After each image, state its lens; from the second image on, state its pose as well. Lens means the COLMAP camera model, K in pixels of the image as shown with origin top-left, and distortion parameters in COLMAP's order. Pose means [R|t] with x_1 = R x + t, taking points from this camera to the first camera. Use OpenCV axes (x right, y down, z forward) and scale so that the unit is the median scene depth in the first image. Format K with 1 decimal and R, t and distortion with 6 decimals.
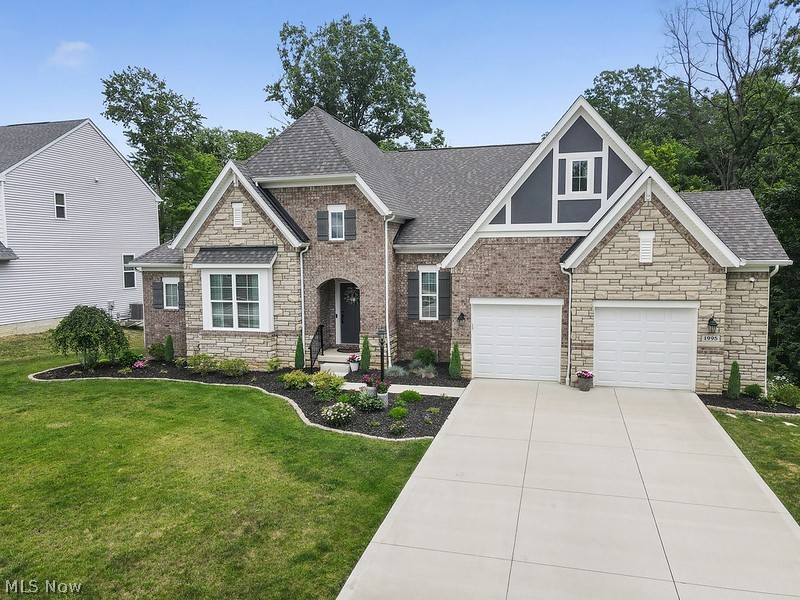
lens RADIAL K [[585.5, 0, 400.0], [0, 585.5, 300.0], [0, 0, 1]] dist [0.004151, 0.002846]
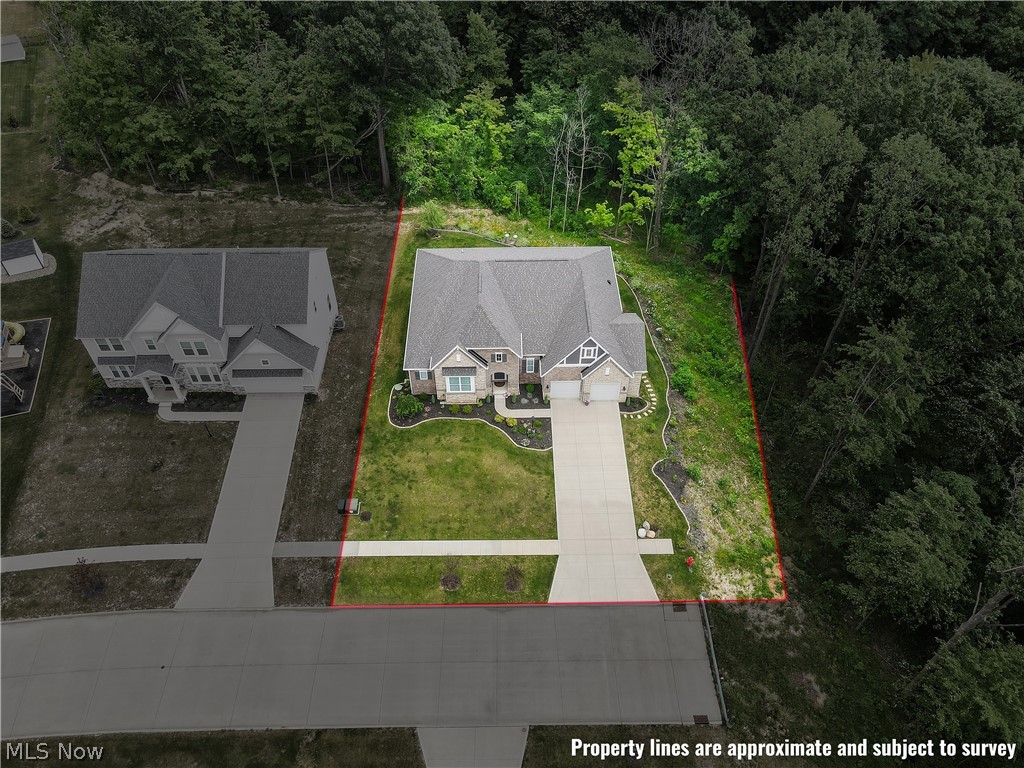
lens RADIAL K [[757.8, 0, 512.0], [0, 757.8, 384.0], [0, 0, 1]] dist [0.003583, 0.008763]
pose [[0.959325, -0.196928, 0.202272, -0.873824], [0.010919, 0.741857, 0.670469, -2.656814], [-0.282091, -0.640989, 0.713833, -1.736844]]
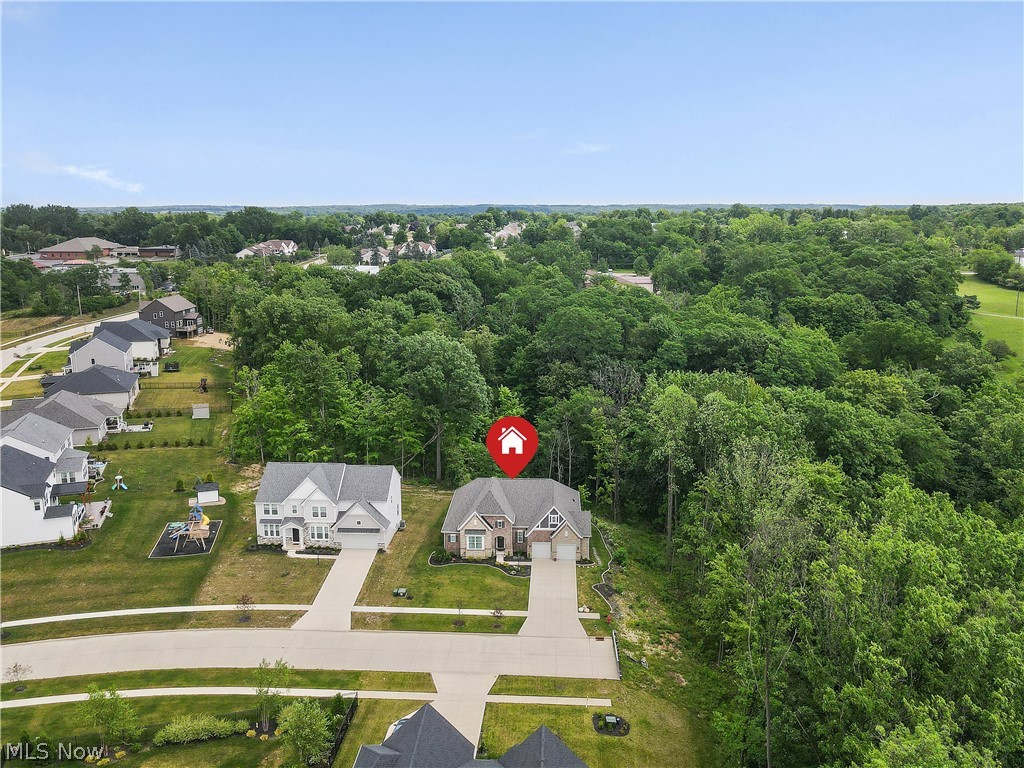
lens RADIAL K [[929.7, 0, 512.0], [0, 929.7, 384.0], [0, 0, 1]] dist [-0.004251, 0.002736]
pose [[0.978036, -0.033209, 0.205775, -1.589355], [0.009835, 0.993479, 0.113591, -2.201922], [-0.208206, -0.109072, 0.971984, -6.322037]]
